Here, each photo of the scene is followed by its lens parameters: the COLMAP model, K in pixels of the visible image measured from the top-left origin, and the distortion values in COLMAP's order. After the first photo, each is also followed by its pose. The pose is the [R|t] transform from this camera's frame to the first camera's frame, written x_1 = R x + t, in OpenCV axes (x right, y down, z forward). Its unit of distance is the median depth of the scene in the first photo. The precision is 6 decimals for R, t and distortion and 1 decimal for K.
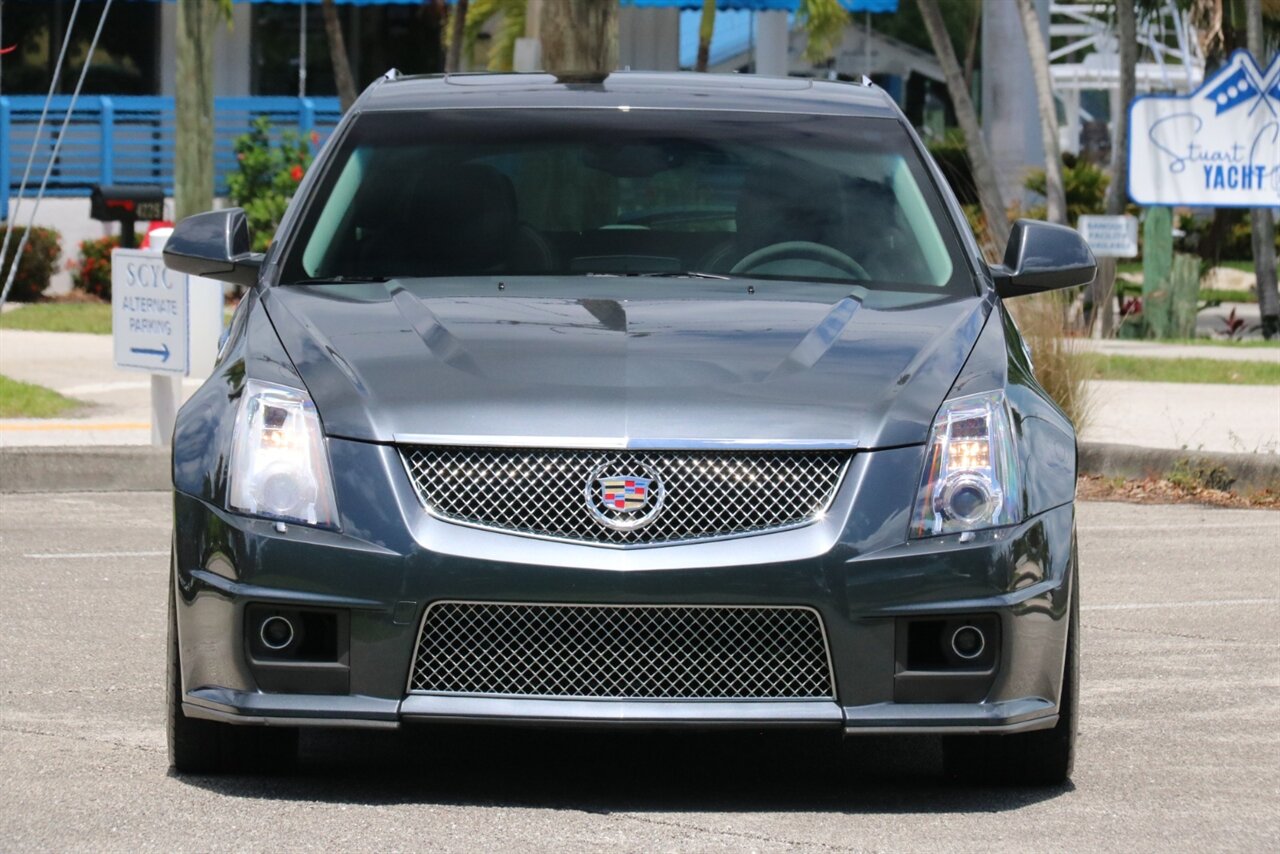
lens RADIAL K [[5221.4, 0, 640.0], [0, 5221.4, 427.0], [0, 0, 1]] dist [0.767564, -1.442913]
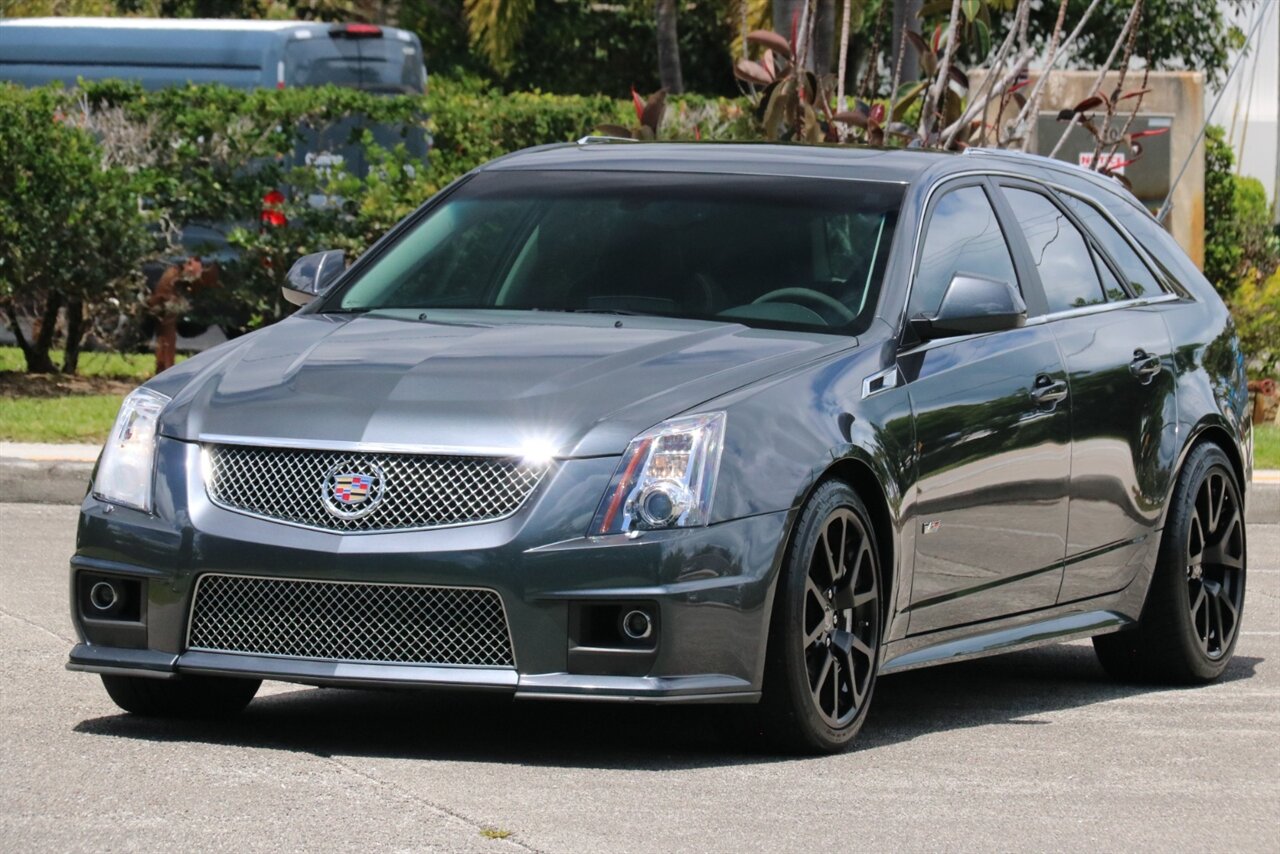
lens RADIAL K [[5221.4, 0, 640.0], [0, 5221.4, 427.0], [0, 0, 1]] dist [0.767564, -1.442913]
pose [[0.930604, 0.025221, -0.365157, 0.492784], [-0.029532, 0.999544, -0.006226, 0.004225], [0.364834, 0.016578, 0.930925, -0.087180]]
